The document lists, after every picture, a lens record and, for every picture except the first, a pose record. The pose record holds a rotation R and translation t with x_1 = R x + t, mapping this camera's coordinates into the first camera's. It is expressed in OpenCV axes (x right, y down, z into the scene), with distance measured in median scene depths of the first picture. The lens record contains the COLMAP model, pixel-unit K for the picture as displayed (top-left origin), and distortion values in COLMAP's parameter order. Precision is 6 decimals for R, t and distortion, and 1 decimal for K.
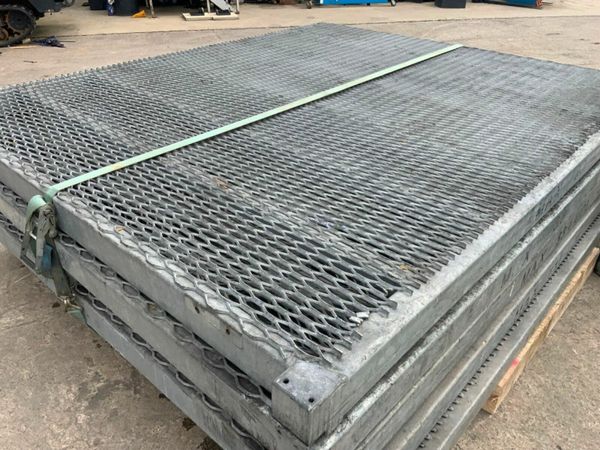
lens RADIAL K [[495.8, 0, 301.2], [0, 495.8, 227.6], [0, 0, 1]] dist [0.102296, -0.204314]
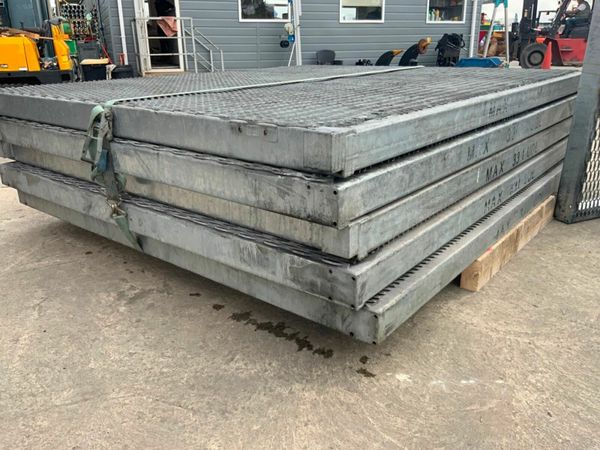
lens RADIAL K [[495.8, 0, 301.2], [0, 495.8, 227.6], [0, 0, 1]] dist [0.102296, -0.204314]
pose [[0.998303, -0.042250, 0.040075, -0.069294], [0.049466, 0.978391, -0.200759, 0.445856], [-0.030726, 0.202401, 0.978821, -0.166927]]
